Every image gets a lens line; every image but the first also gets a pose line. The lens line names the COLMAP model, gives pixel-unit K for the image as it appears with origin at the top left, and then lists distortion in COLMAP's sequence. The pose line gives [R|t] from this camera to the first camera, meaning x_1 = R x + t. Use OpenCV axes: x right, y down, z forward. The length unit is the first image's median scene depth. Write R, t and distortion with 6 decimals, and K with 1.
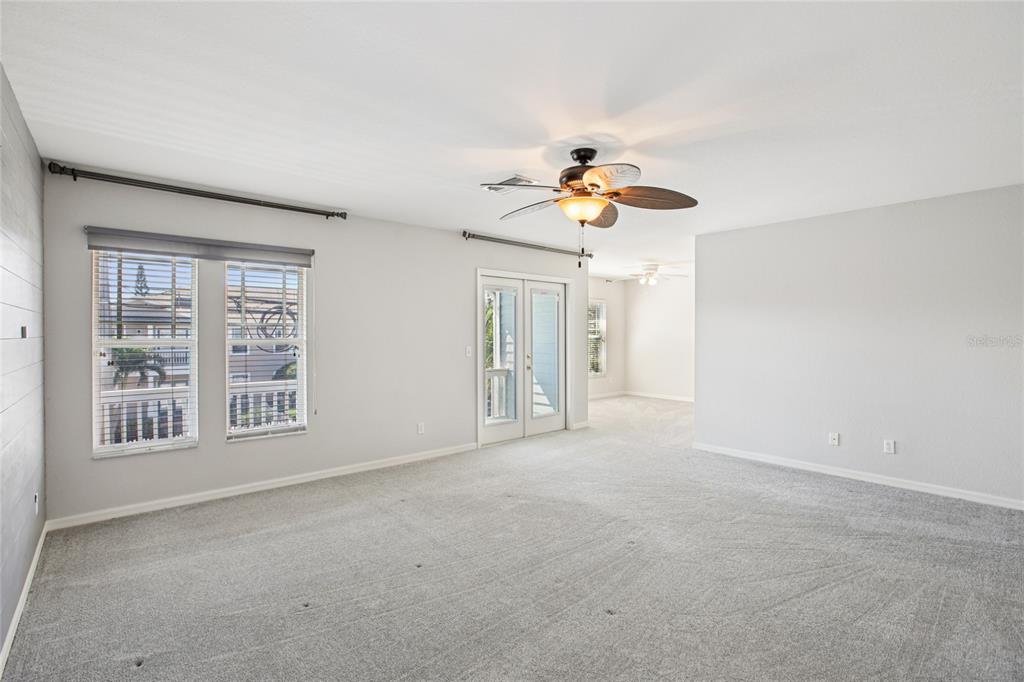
lens RADIAL K [[468.6, 0, 516.7], [0, 468.6, 340.0], [0, 0, 1]] dist [-0.049790, 0.014650]
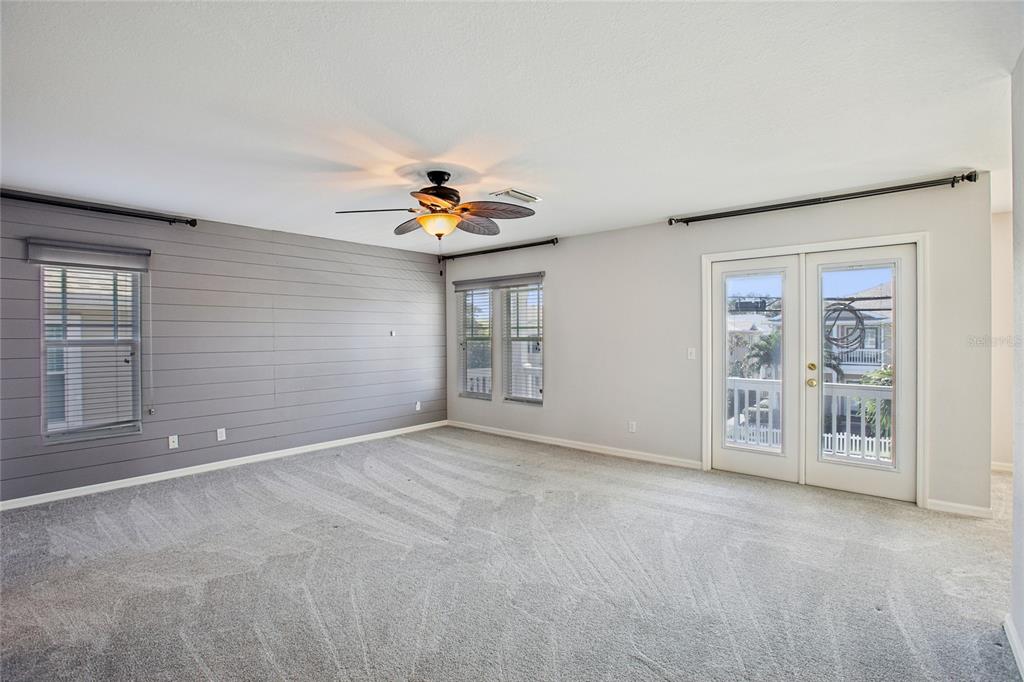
lens RADIAL K [[468.6, 0, 515.8], [0, 468.6, 334.8], [0, 0, 1]] dist [-0.049790, 0.014650]
pose [[0.149529, 0.001630, -0.988756, 0.756662], [-0.012037, 0.999928, -0.000172, -0.006106], [0.988684, 0.011928, 0.149538, 0.592225]]
